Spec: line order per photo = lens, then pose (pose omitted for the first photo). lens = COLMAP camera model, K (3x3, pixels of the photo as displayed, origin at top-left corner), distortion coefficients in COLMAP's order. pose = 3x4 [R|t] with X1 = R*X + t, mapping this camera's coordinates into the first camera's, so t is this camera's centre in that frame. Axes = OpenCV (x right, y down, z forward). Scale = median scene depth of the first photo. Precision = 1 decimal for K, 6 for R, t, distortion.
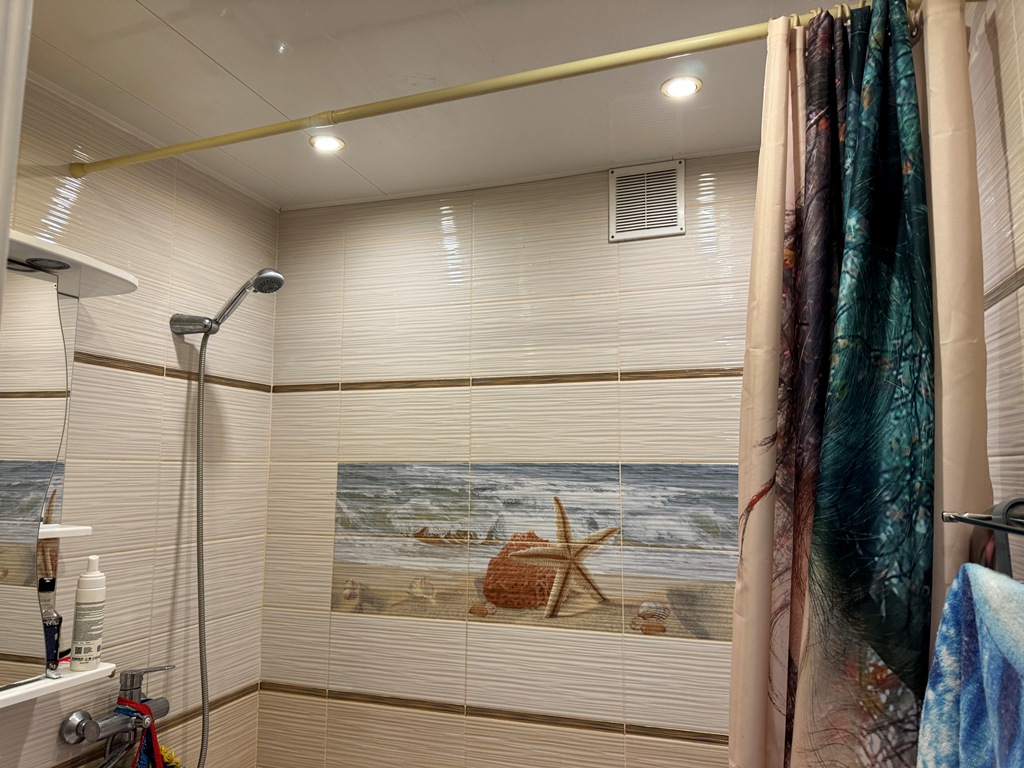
lens RADIAL K [[732.0, 0, 511.2], [0, 732.0, 390.7], [0, 0, 1]] dist [0.058223, -0.065114]
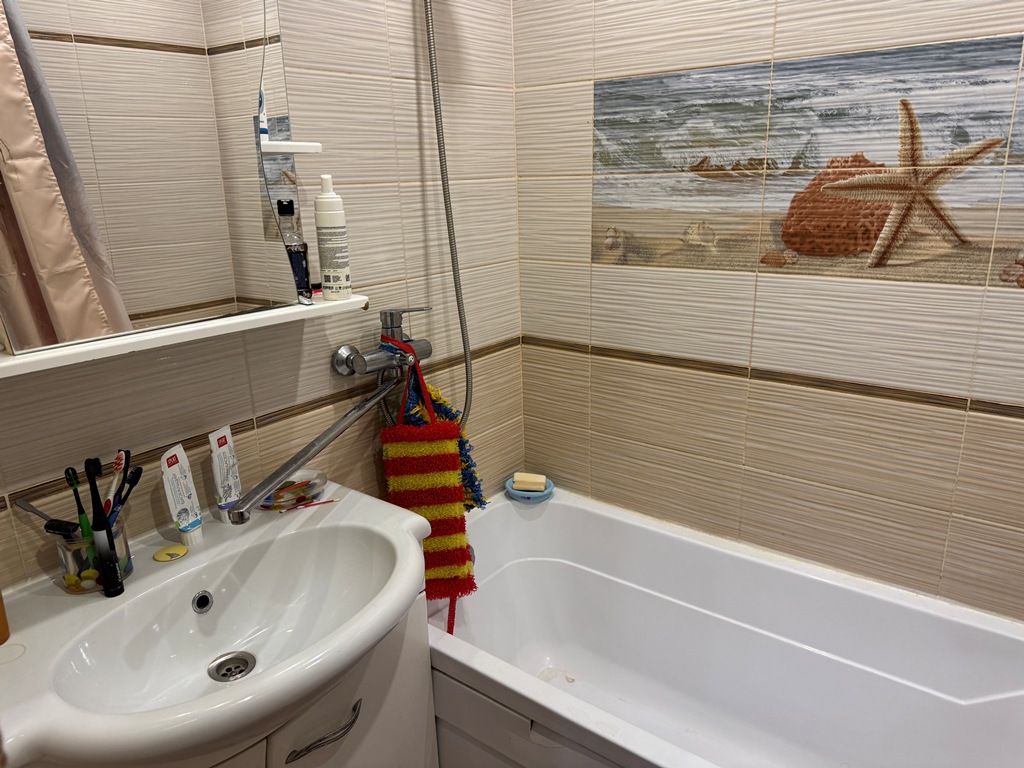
lens RADIAL K [[732.0, 0, 503.3], [0, 732.0, 393.7], [0, 0, 1]] dist [0.058223, -0.065114]
pose [[0.940011, 0.067582, -0.334384, -0.043909], [0.072508, 0.918206, 0.389409, 0.104544], [0.333351, -0.390294, 0.858224, 0.169246]]
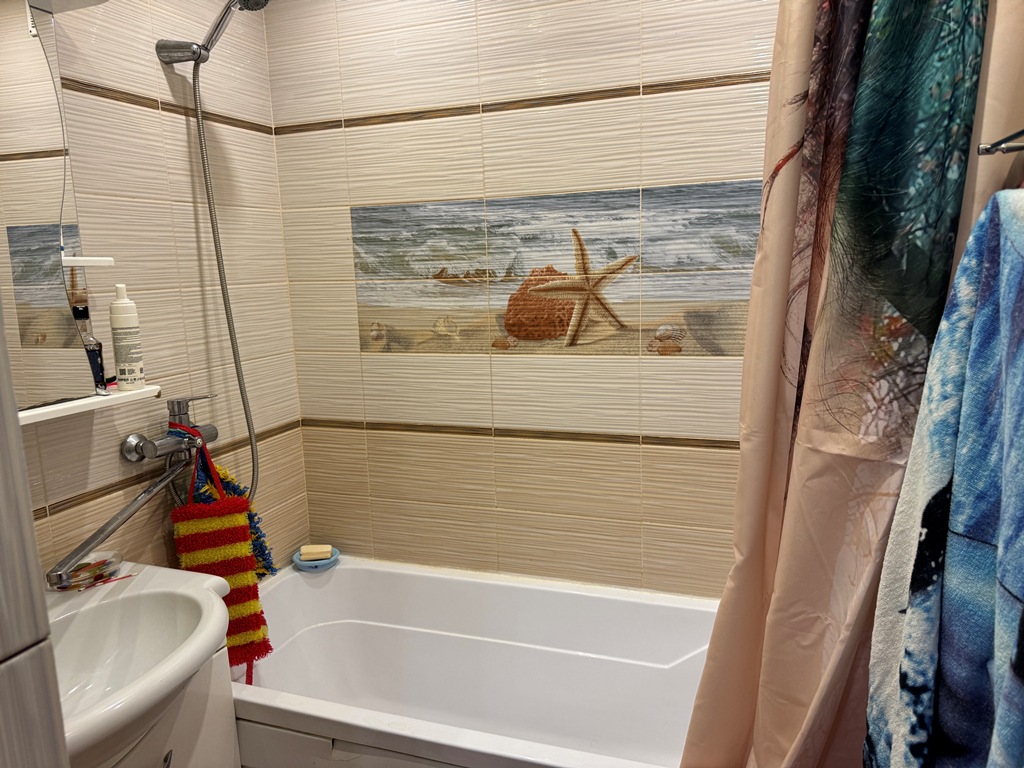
lens RADIAL K [[732.0, 0, 512.7], [0, 732.0, 381.8], [0, 0, 1]] dist [0.058223, -0.065114]
pose [[0.998985, -0.034884, -0.028500, -0.000209], [0.041297, 0.961932, 0.270151, 0.076258], [0.017991, -0.271053, 0.962396, -0.004960]]
